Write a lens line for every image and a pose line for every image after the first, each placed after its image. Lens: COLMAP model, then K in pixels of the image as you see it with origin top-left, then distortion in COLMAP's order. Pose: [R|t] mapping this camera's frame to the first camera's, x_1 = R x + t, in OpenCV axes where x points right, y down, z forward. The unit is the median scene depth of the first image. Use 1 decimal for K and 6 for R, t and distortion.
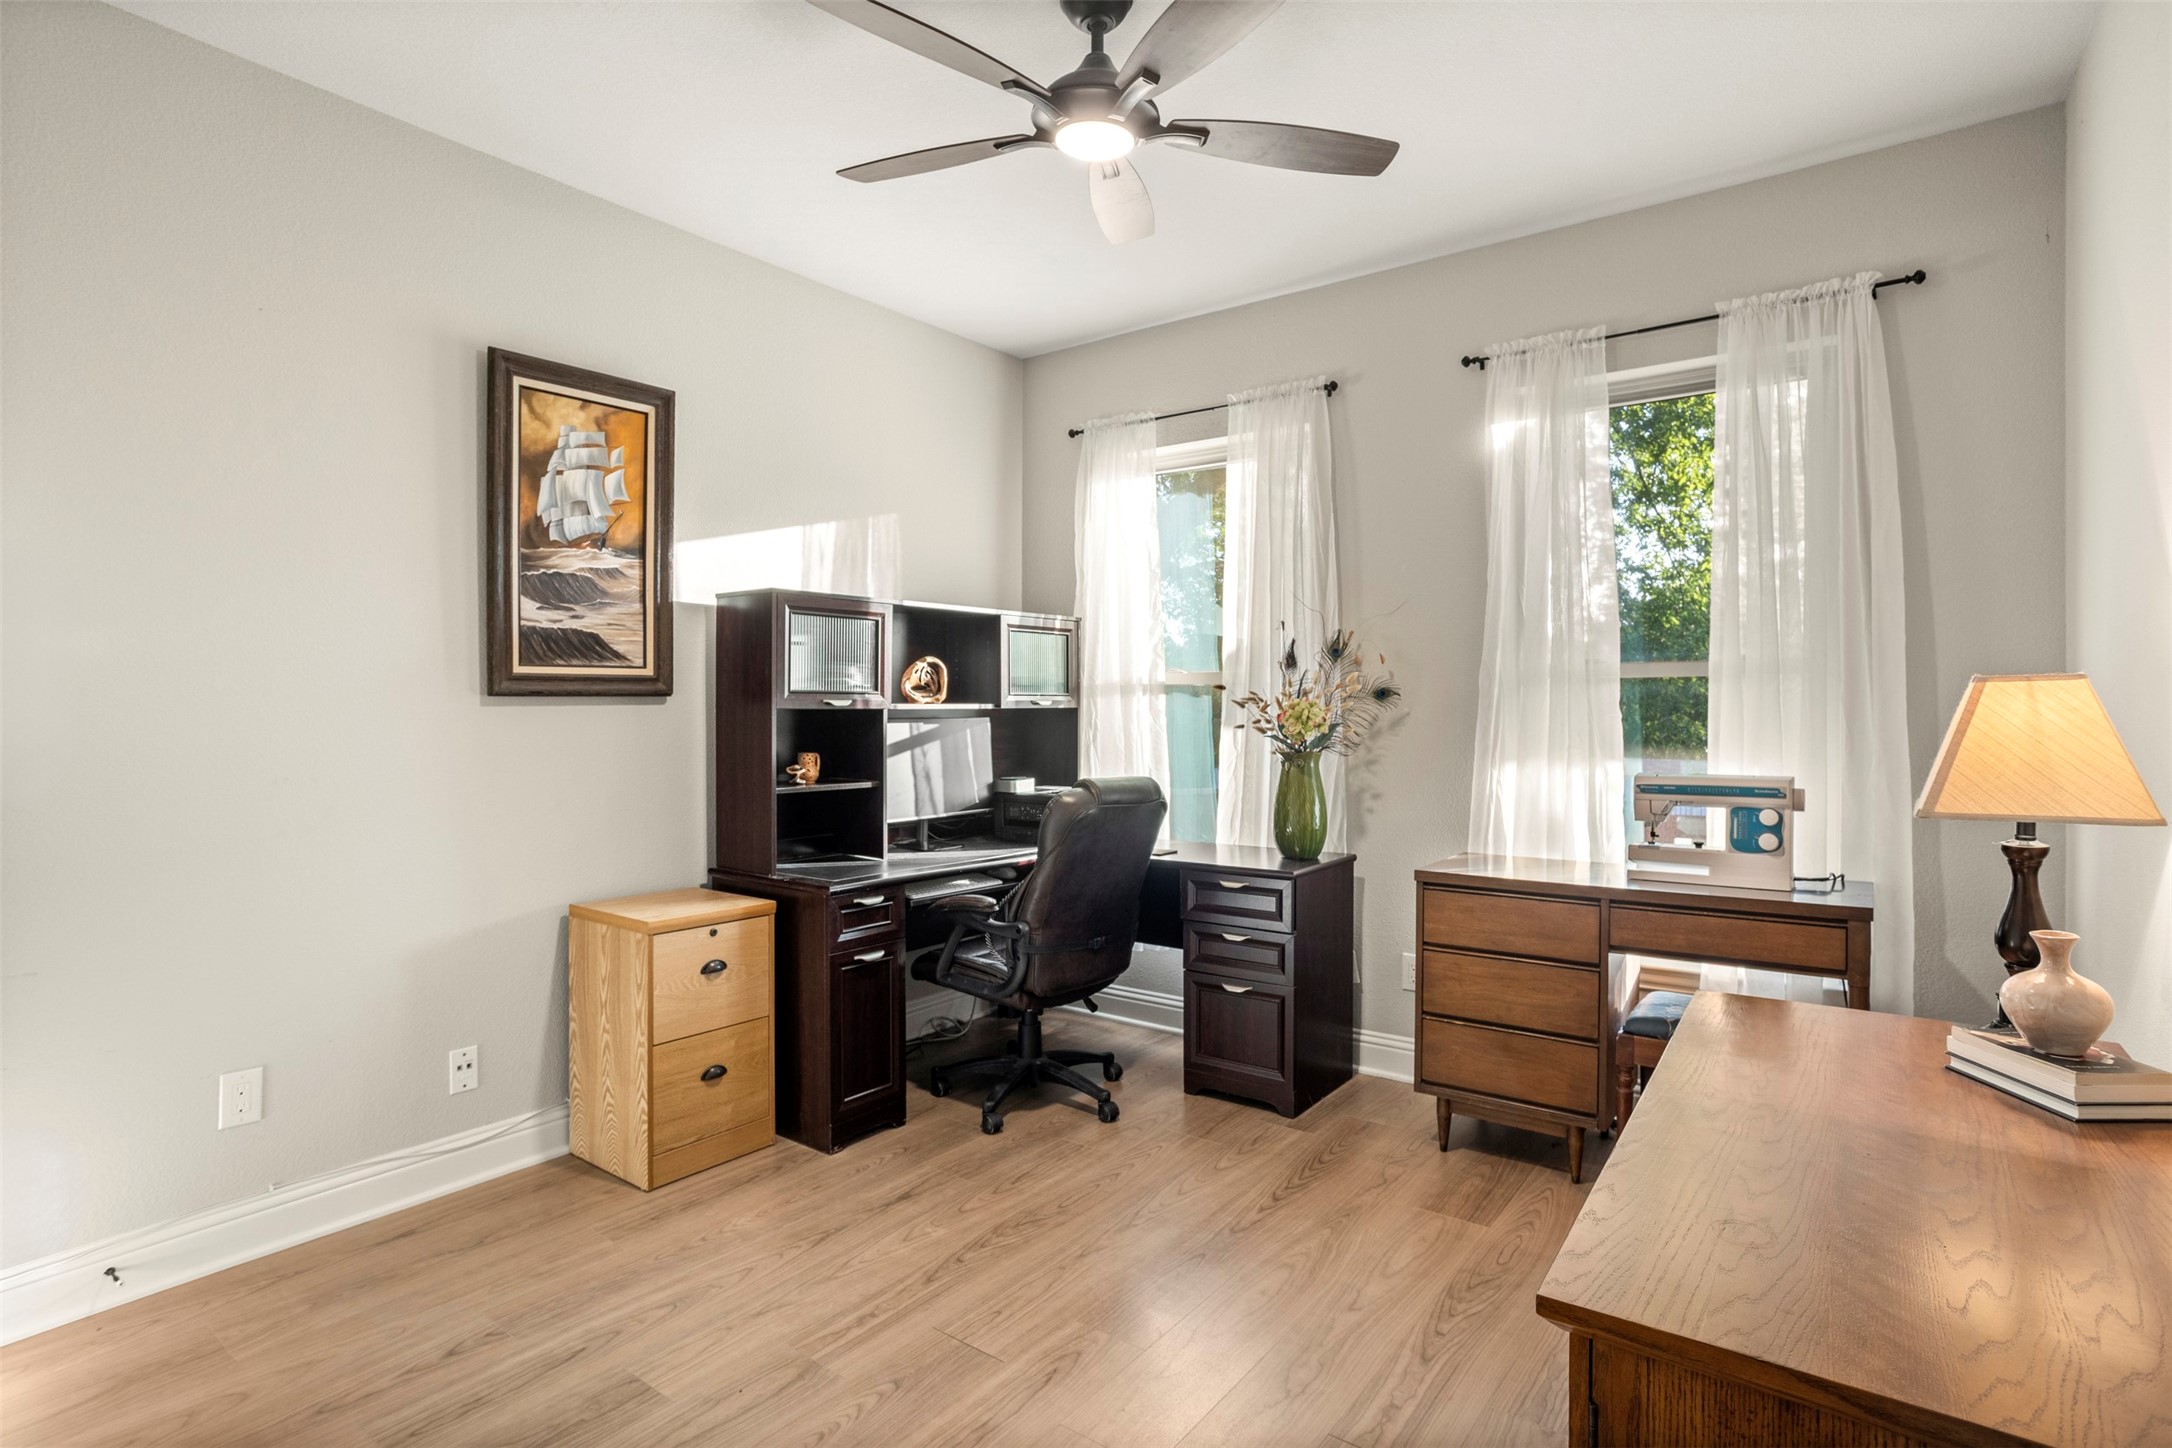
lens RADIAL K [[1090.1, 0, 1078.3], [0, 1090.1, 706.7], [0, 0, 1]] dist [-0.057863, 0.035637]
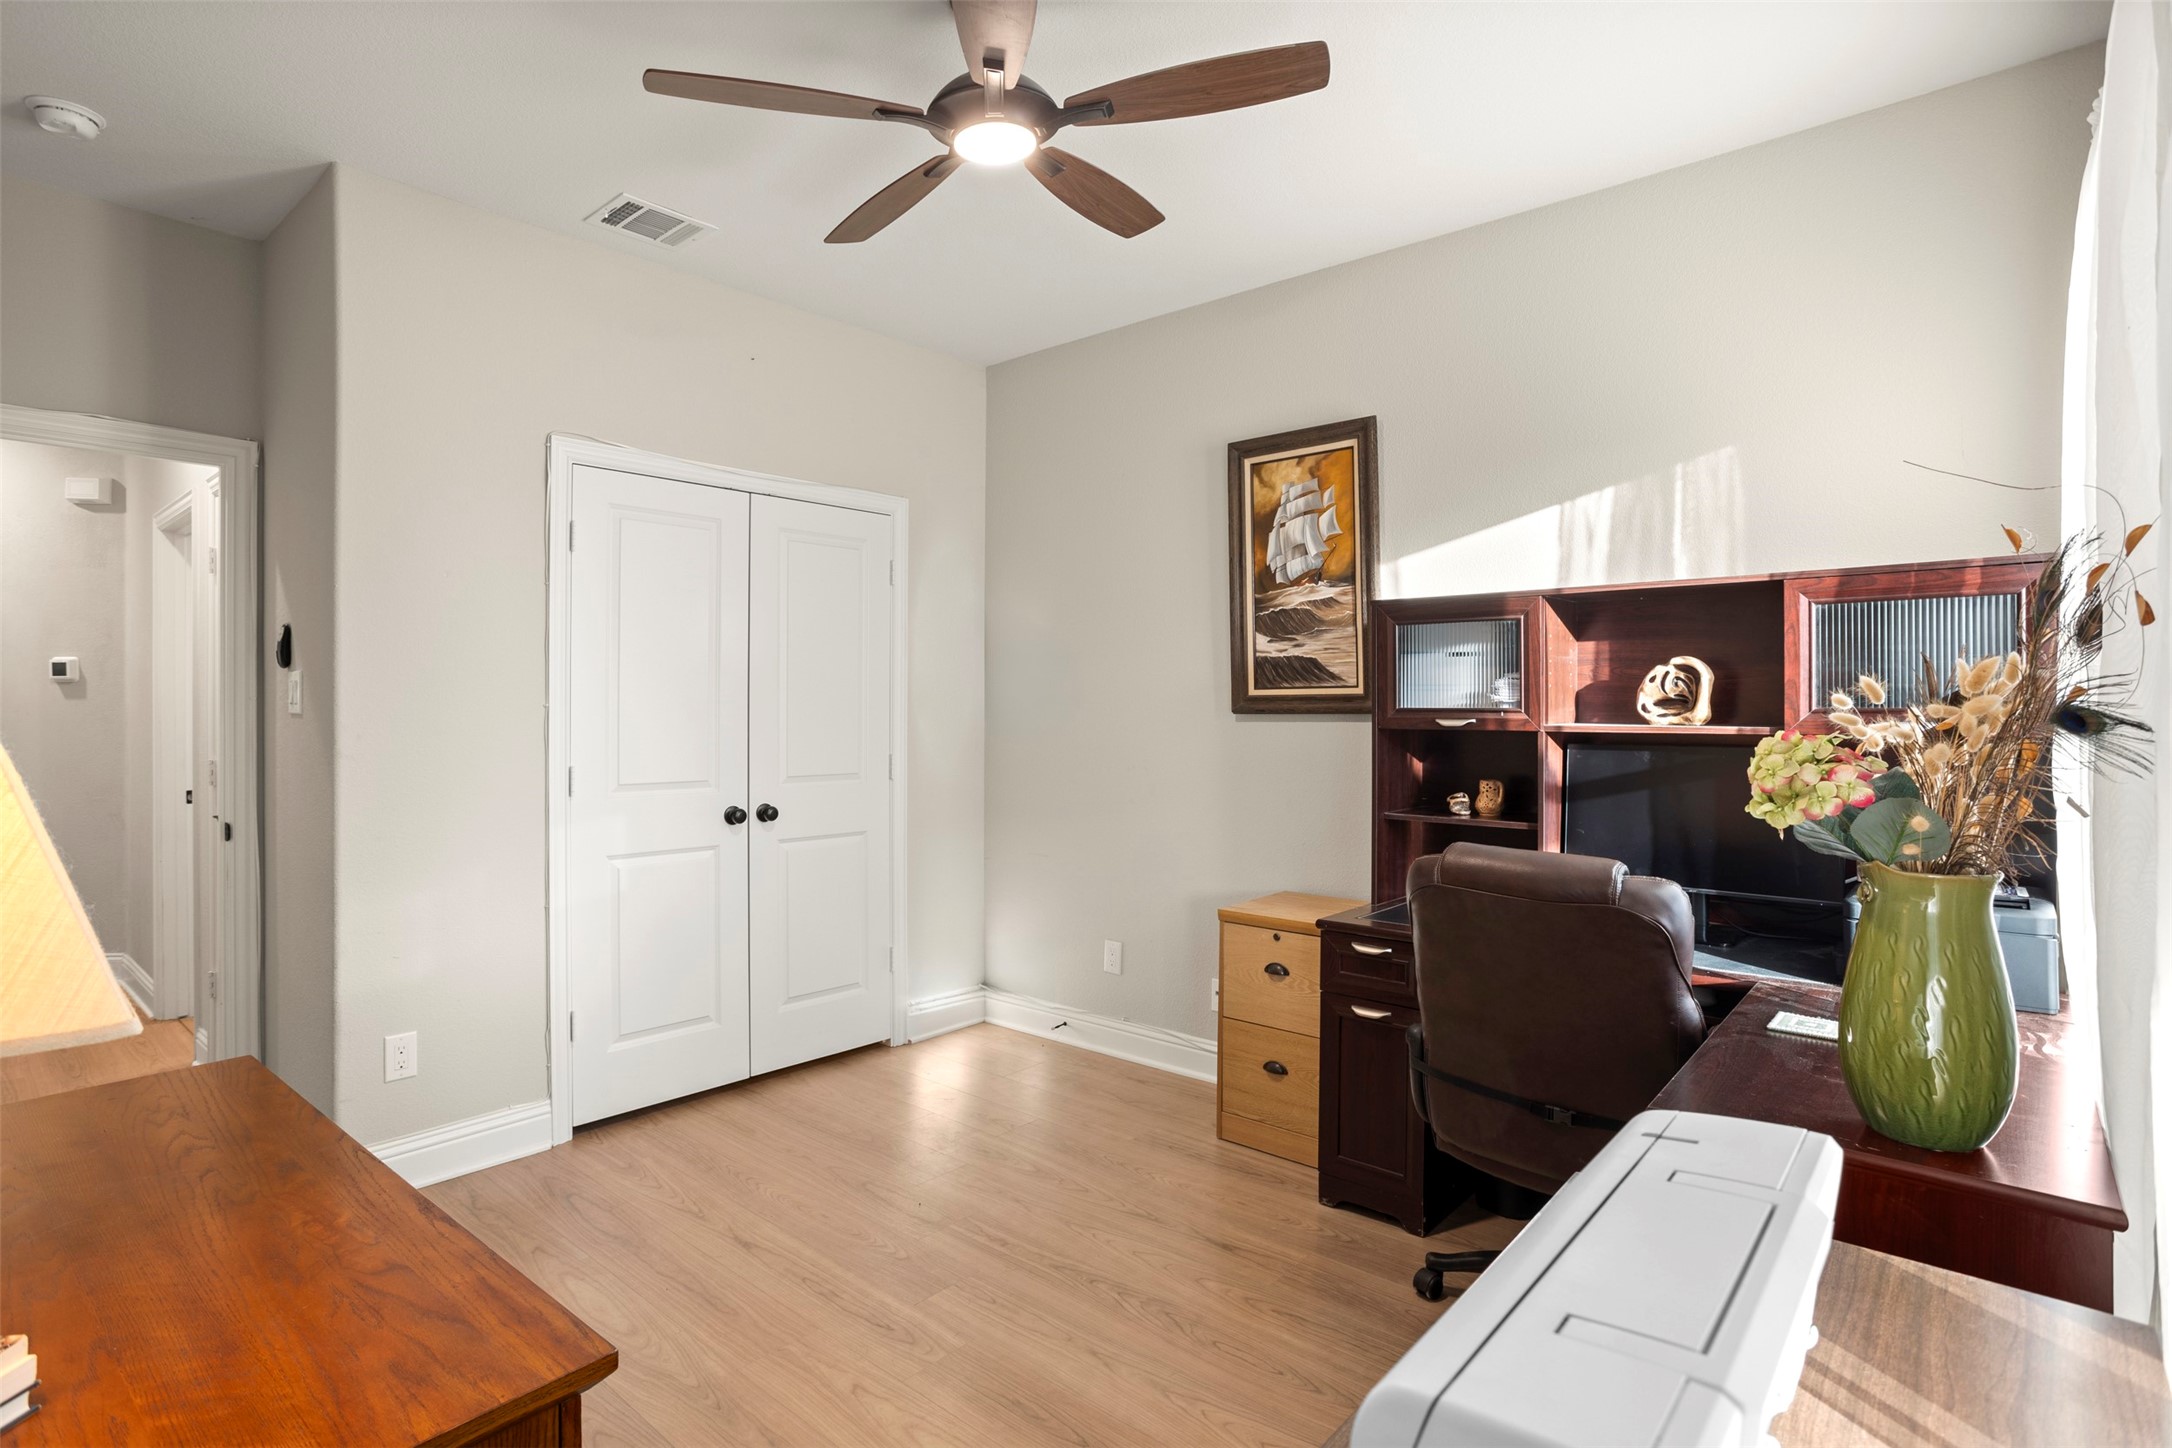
lens RADIAL K [[1090.1, 0, 1078.3], [0, 1090.1, 706.7], [0, 0, 1]] dist [-0.057863, 0.035637]
pose [[-0.075767, 0.001137, -0.997125, 0.718579], [-0.000956, 0.999999, 0.001213, -0.018667], [0.997125, 0.001046, -0.075766, 0.856011]]
